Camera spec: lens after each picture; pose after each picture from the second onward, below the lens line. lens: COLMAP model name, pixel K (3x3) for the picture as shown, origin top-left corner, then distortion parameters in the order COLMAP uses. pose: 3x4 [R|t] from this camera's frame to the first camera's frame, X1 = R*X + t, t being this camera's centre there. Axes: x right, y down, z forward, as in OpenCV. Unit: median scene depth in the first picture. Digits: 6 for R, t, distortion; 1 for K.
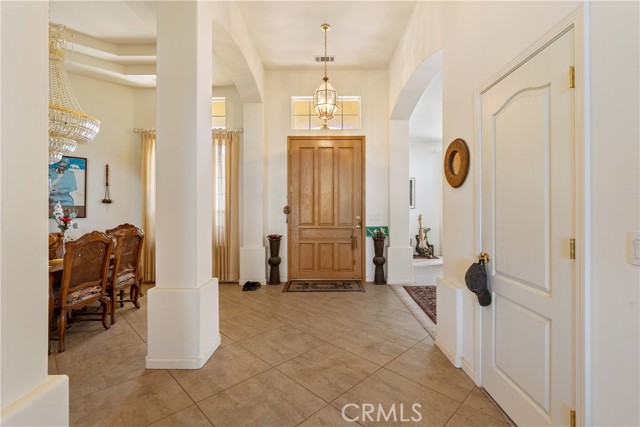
lens RADIAL K [[294.8, 0, 322.9], [0, 294.8, 205.8], [0, 0, 1]] dist [-0.004743, 0.001077]
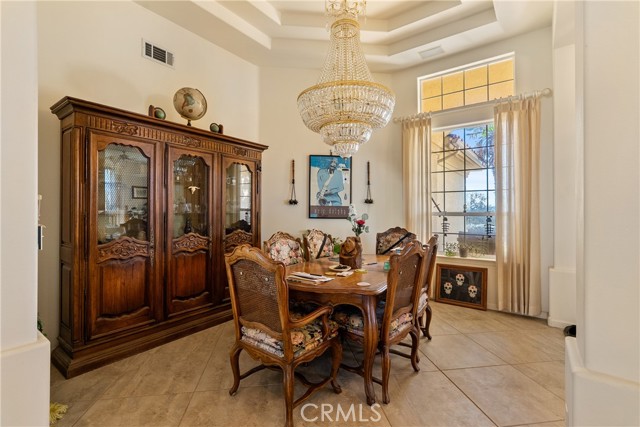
lens RADIAL K [[294.8, 0, 320.4], [0, 294.8, 211.0], [0, 0, 1]] dist [-0.004743, 0.001077]
pose [[0.804531, 0.006287, -0.593878, -0.324982], [0.000839, 0.999931, 0.011722, 0.004023], [0.593911, -0.009928, 0.804470, 0.174740]]
